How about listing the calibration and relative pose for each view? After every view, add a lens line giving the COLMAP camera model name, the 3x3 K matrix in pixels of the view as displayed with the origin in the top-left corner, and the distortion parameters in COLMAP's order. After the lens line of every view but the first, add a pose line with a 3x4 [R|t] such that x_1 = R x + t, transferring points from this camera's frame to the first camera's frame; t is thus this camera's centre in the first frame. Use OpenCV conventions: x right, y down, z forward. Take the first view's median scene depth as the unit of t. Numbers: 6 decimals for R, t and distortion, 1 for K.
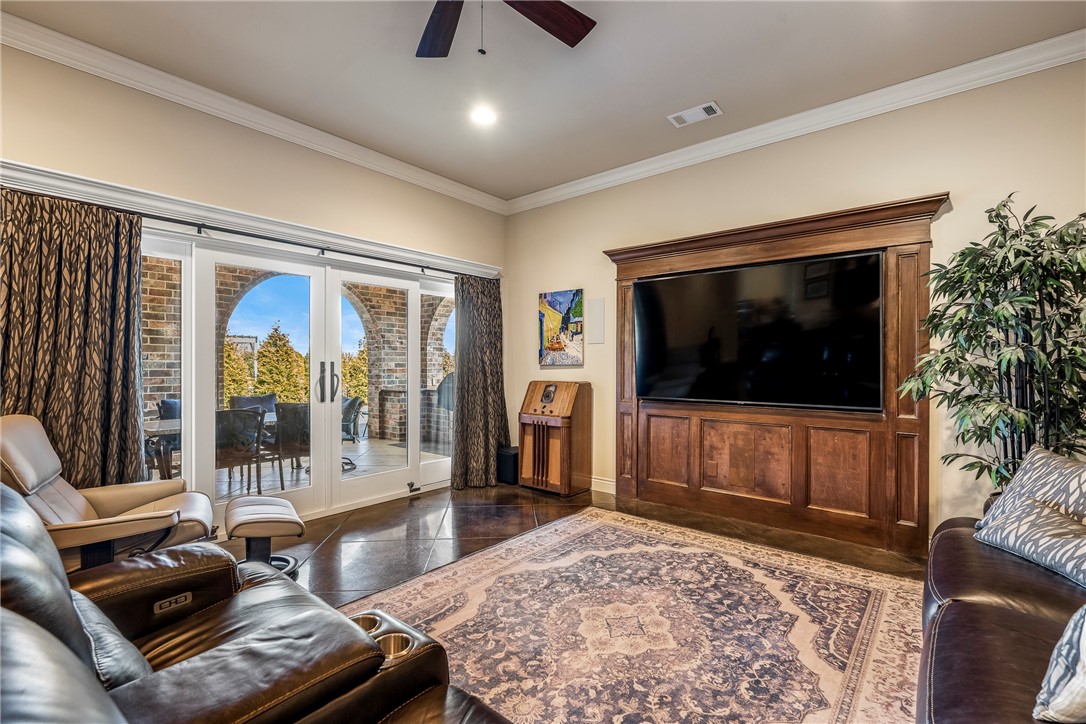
lens RADIAL K [[483.9, 0, 547.0], [0, 483.9, 363.0], [0, 0, 1]] dist [-0.000066, -0.000298]
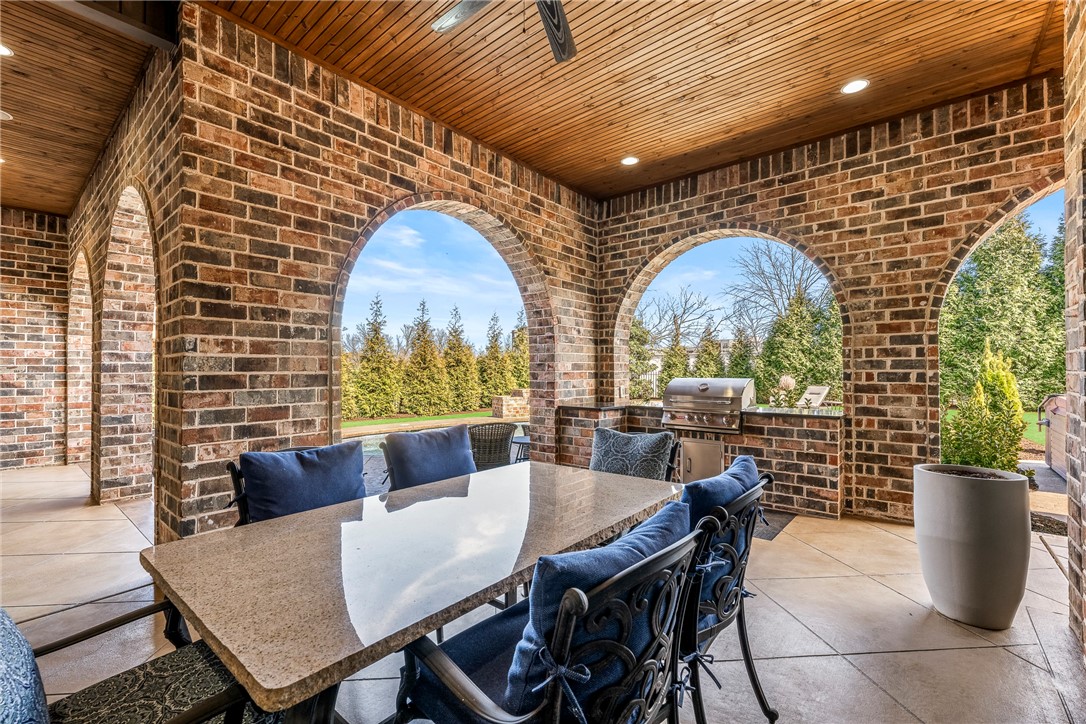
lens RADIAL K [[462.4, 0, 547.8], [0, 462.4, 362.6], [0, 0, 1]] dist [-0.000349, -0.000162]
pose [[0.999970, -0.004706, -0.006109, -0.351607], [0.004624, 0.999900, -0.013339, 0.007464], [0.006171, 0.013311, 0.999892, 0.406697]]
